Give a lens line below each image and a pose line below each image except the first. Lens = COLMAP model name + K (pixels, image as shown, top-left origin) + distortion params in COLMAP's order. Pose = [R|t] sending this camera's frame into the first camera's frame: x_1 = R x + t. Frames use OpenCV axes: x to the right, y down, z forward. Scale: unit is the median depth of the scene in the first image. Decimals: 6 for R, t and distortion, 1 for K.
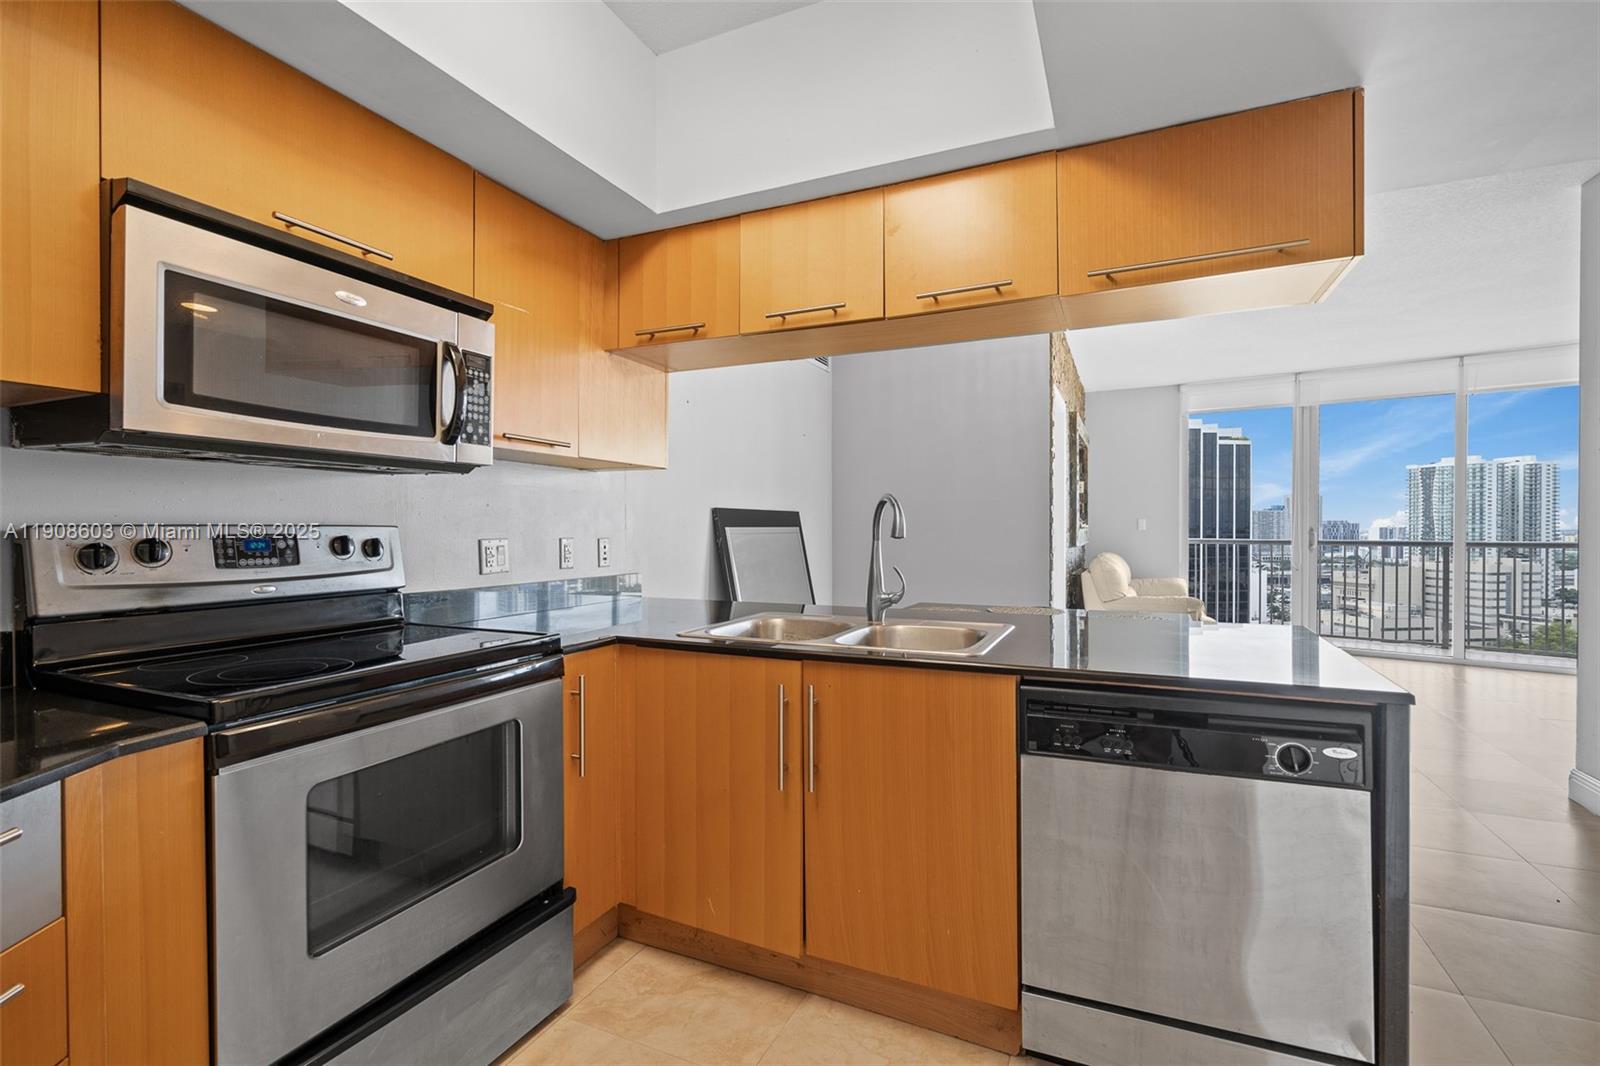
lens RADIAL K [[733.0, 0, 789.8], [0, 733.0, 535.1], [0, 0, 1]] dist [-0.002044, 0.000358]
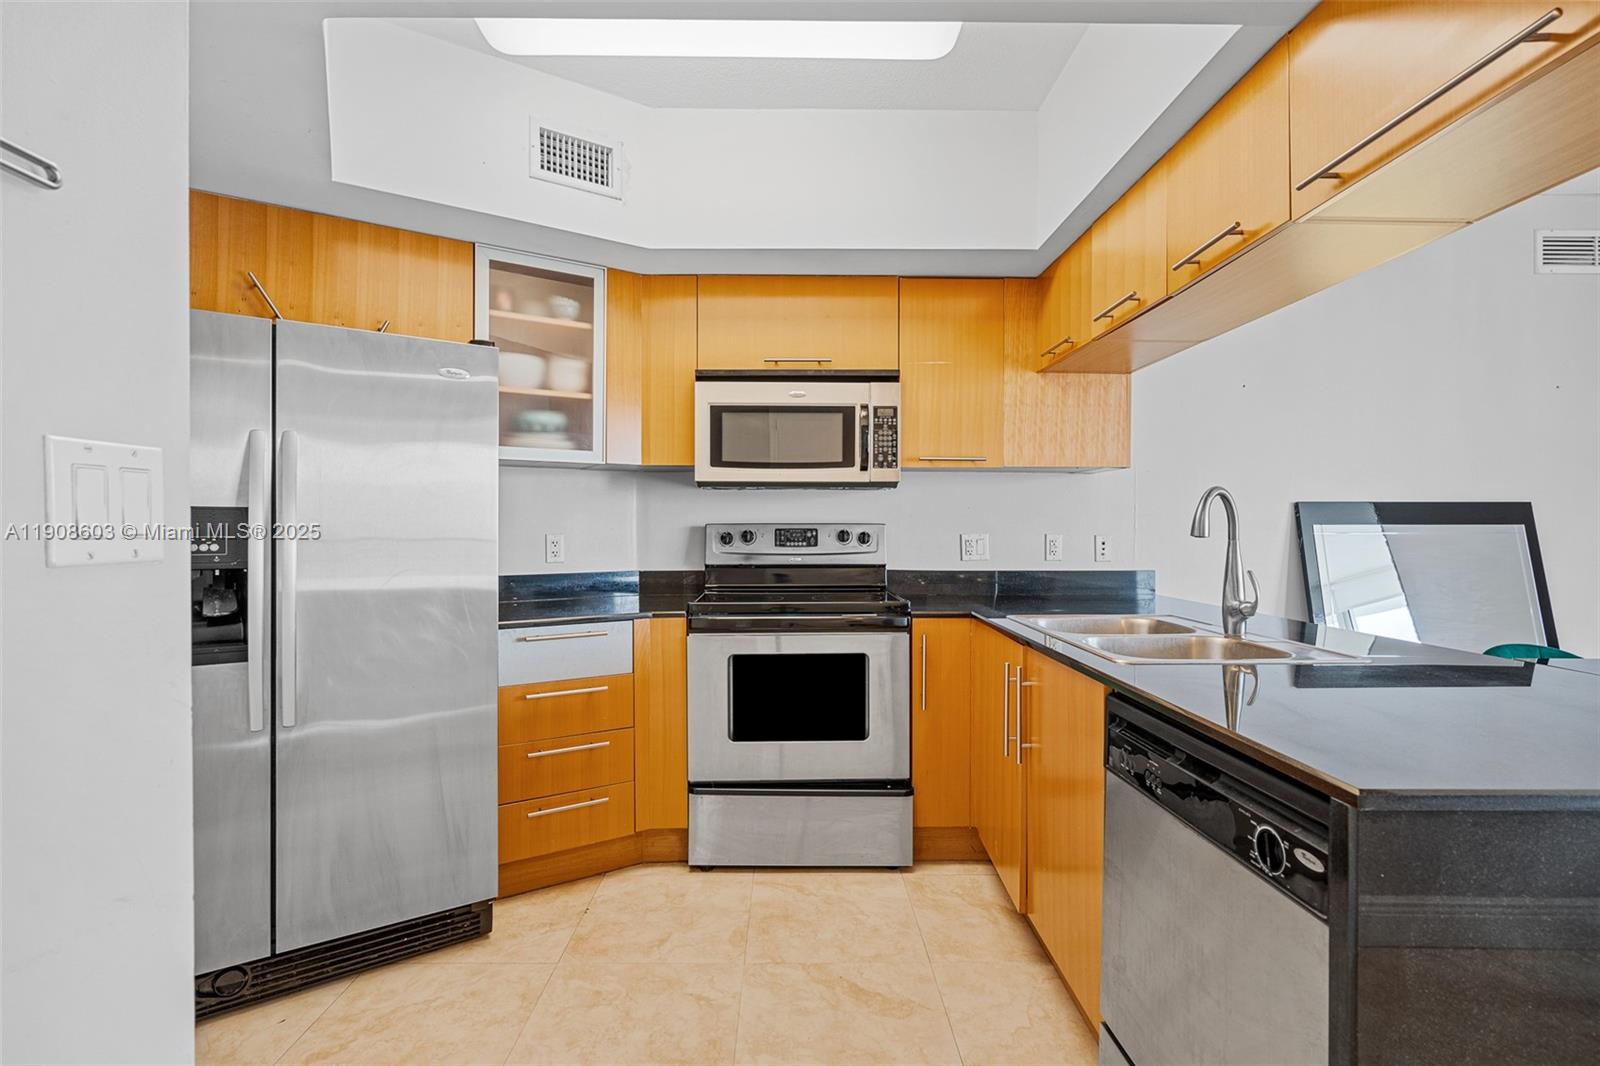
lens RADIAL K [[733.0, 0, 789.8], [0, 733.0, 535.1], [0, 0, 1]] dist [-0.002044, 0.000358]
pose [[0.423809, 0.011764, -0.905675, 0.742083], [-0.009371, 0.999919, 0.008603, -0.000672], [0.905703, 0.004841, 0.423885, 0.182537]]
